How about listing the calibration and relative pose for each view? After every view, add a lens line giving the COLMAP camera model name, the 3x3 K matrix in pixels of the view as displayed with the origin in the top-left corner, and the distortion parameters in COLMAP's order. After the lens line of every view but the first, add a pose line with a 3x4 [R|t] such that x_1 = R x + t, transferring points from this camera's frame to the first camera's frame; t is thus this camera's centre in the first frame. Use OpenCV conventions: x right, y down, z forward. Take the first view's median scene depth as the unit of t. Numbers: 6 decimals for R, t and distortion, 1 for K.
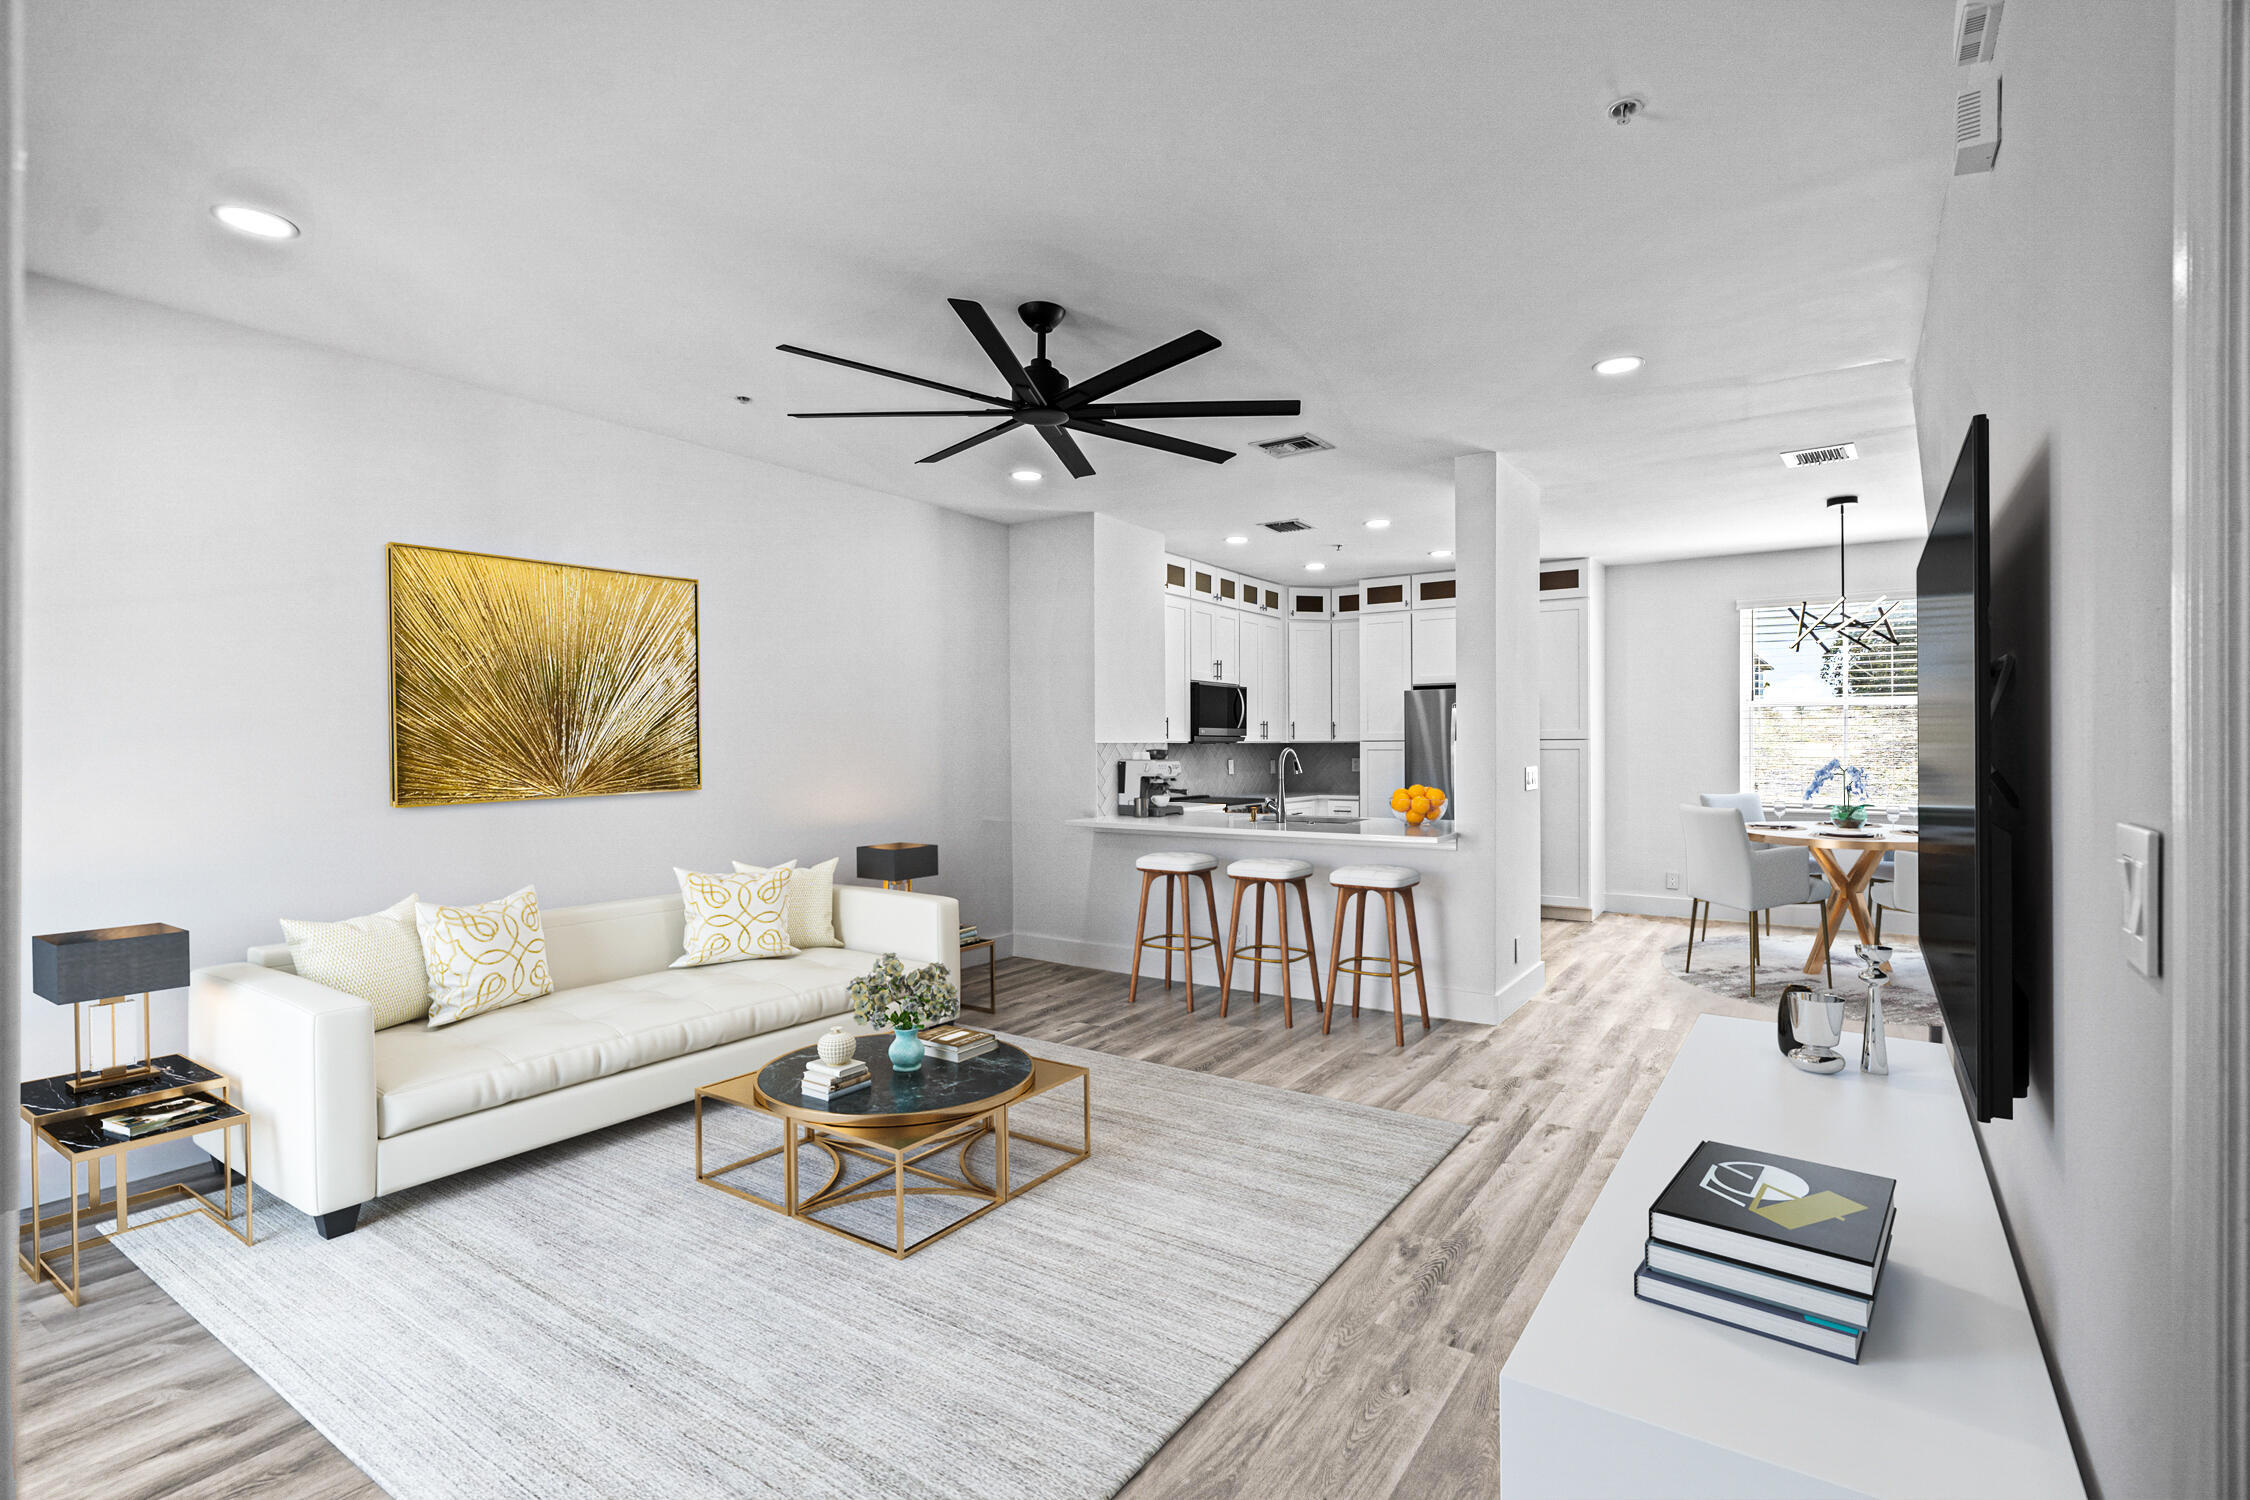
lens RADIAL K [[1043.8, 0, 1174.6], [0, 1043.8, 753.6], [0, 0, 1]] dist [0.000454, 0.000240]
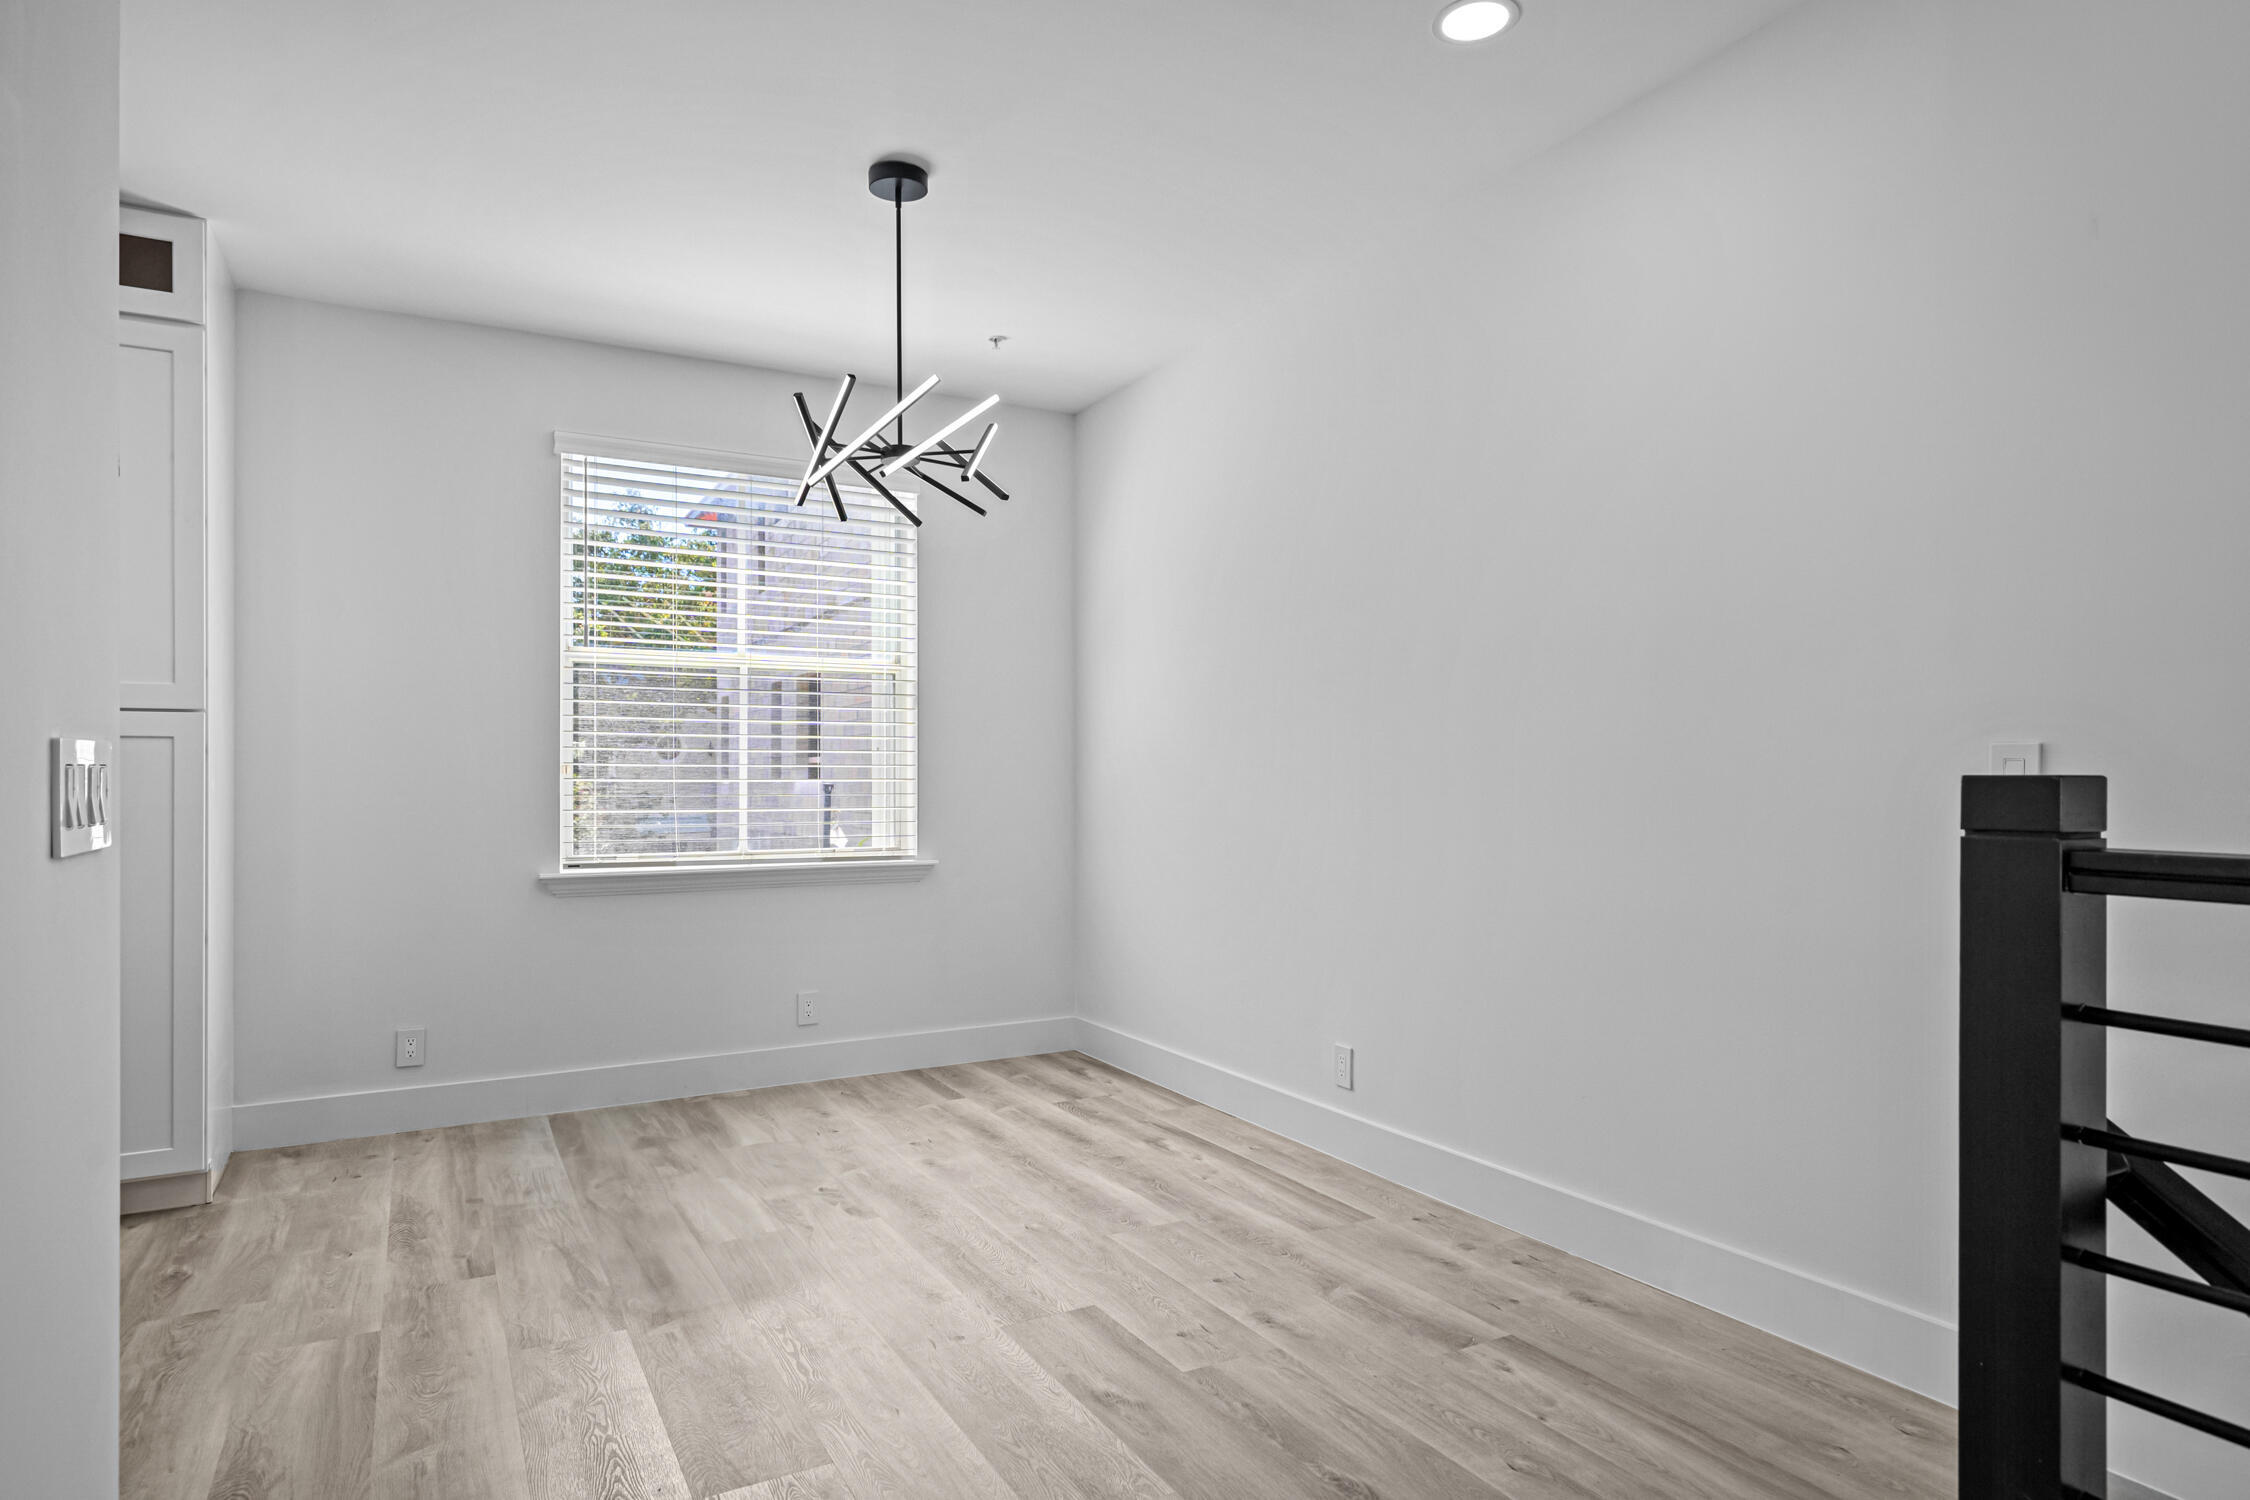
lens RADIAL K [[1268.7, 0, 1128.5], [0, 1268.7, 777.3], [0, 0, 1]] dist [0.002627, 0.001427]
pose [[0.479282, 0.004933, 0.877647, 0.161830], [0.008960, 0.999905, -0.010514, 0.017294], [-0.877615, 0.012903, 0.479192, 0.504488]]
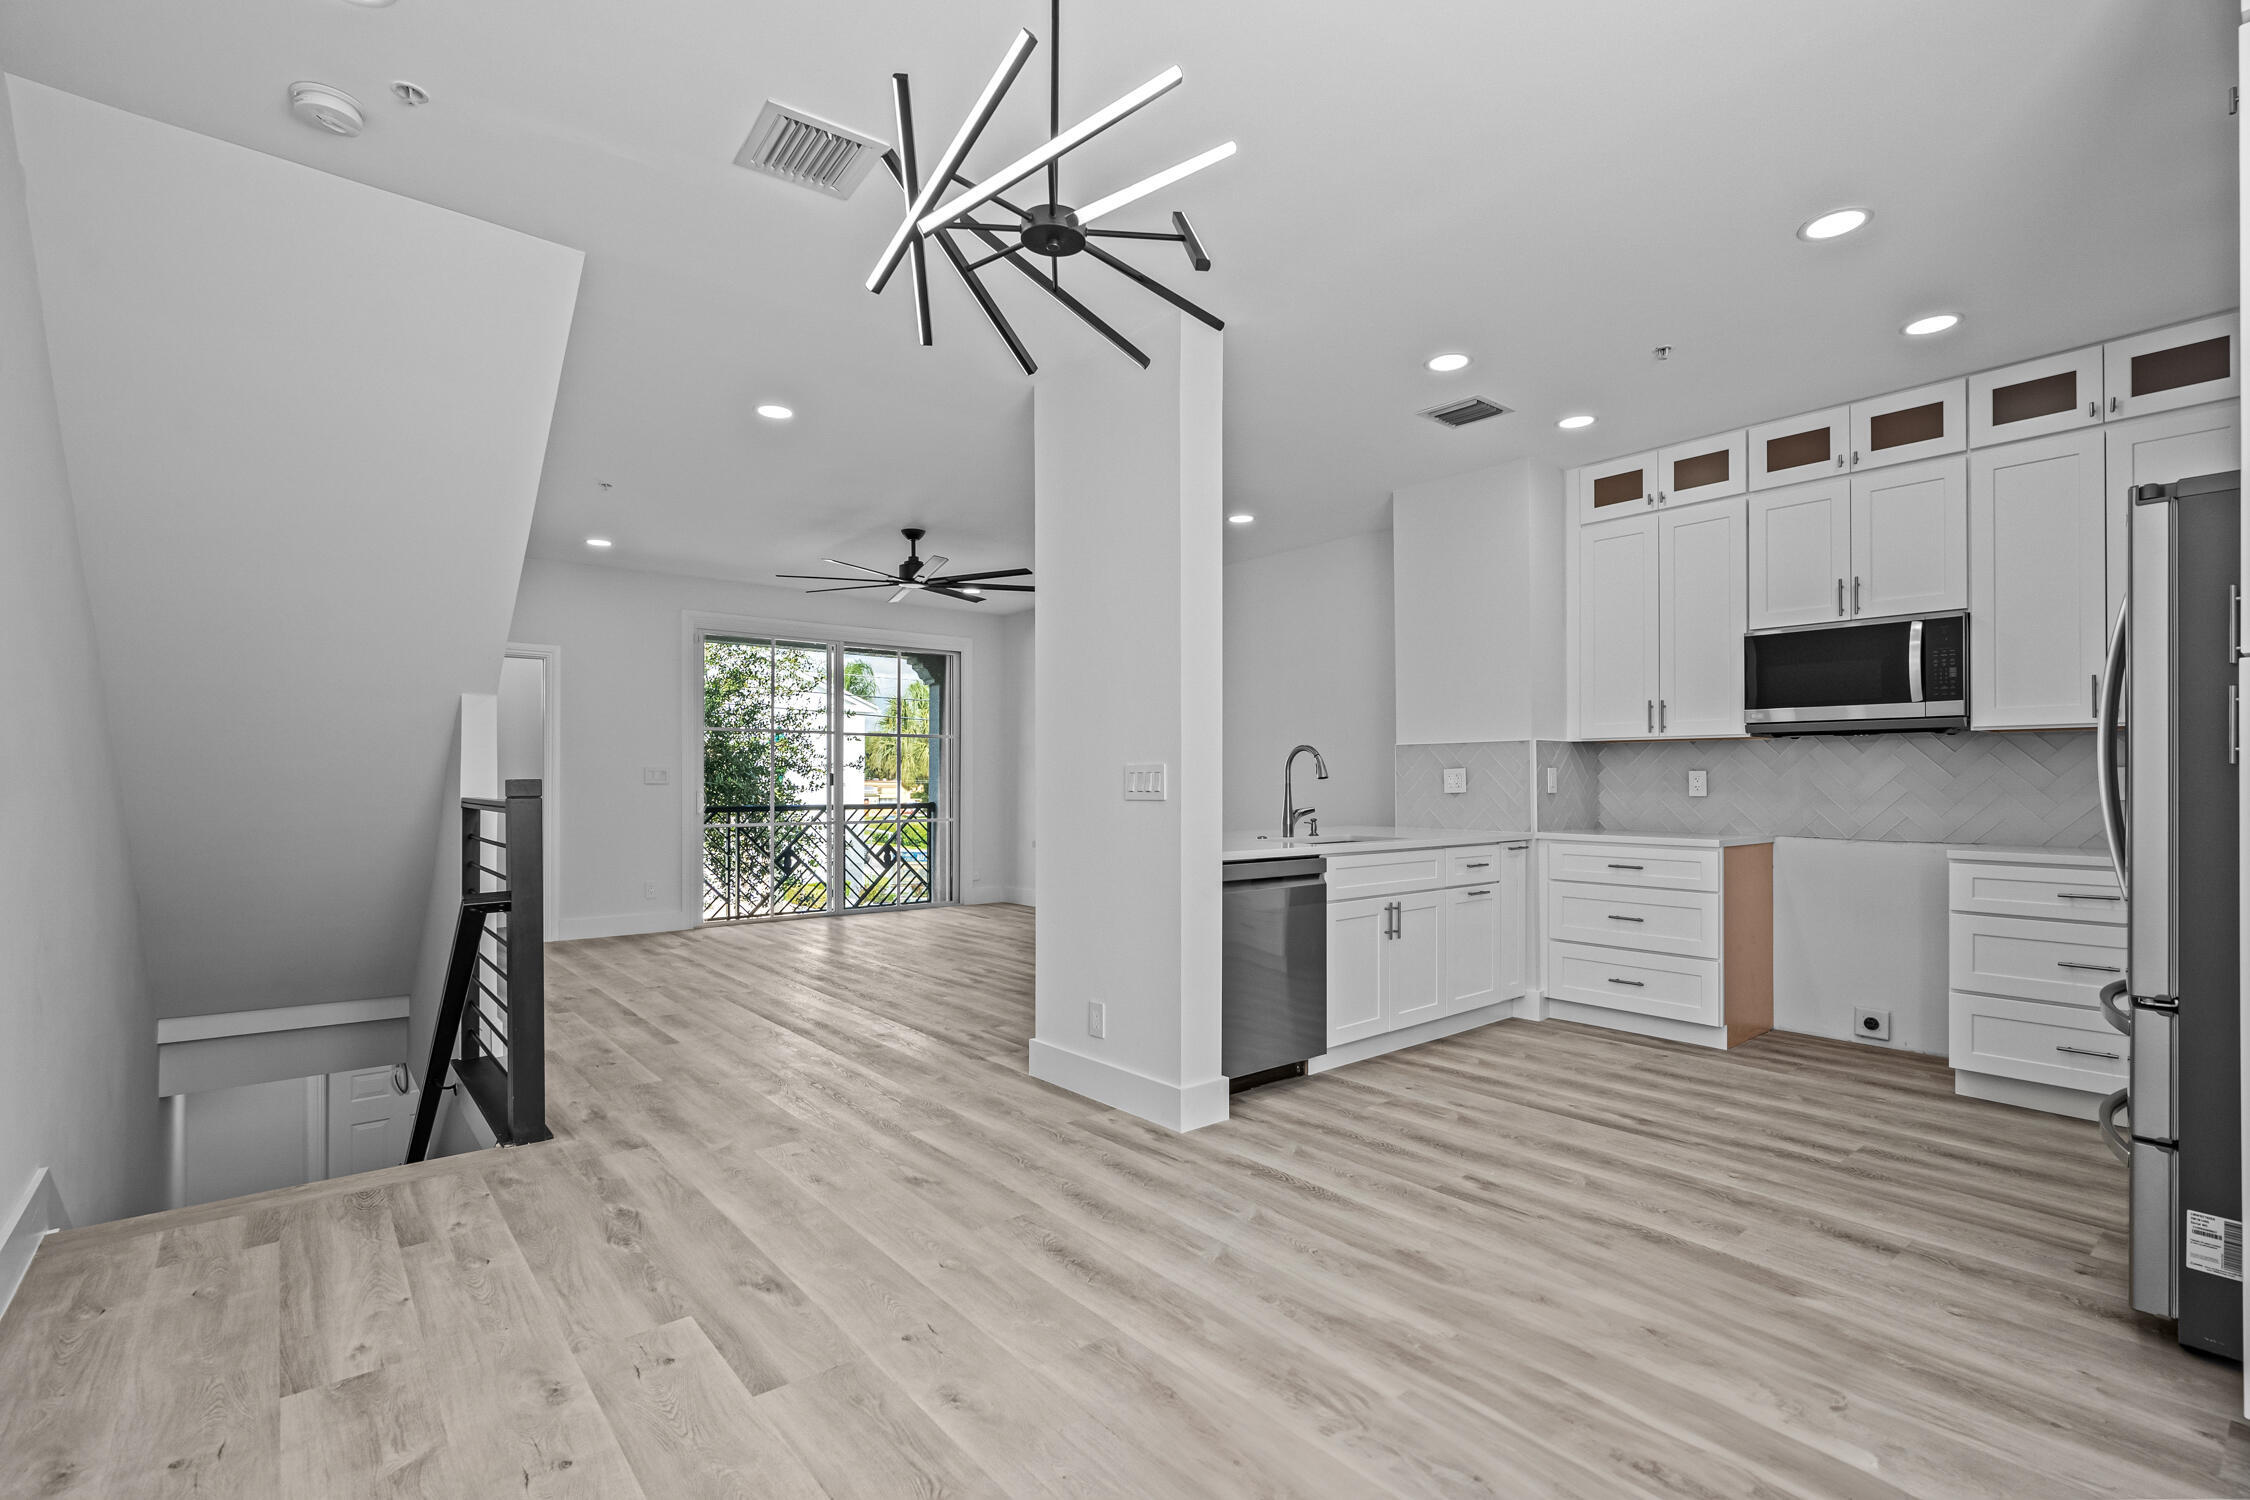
lens RADIAL K [[1040.5, 0, 1130.3], [0, 1040.5, 776.9], [0, 0, 1]] dist [-0.004617, 0.000959]
pose [[-0.307429, 0.002273, -0.951568, 0.688646], [-0.005619, 0.999975, 0.004204, 0.012139], [0.951554, 0.006639, -0.307409, 0.853095]]
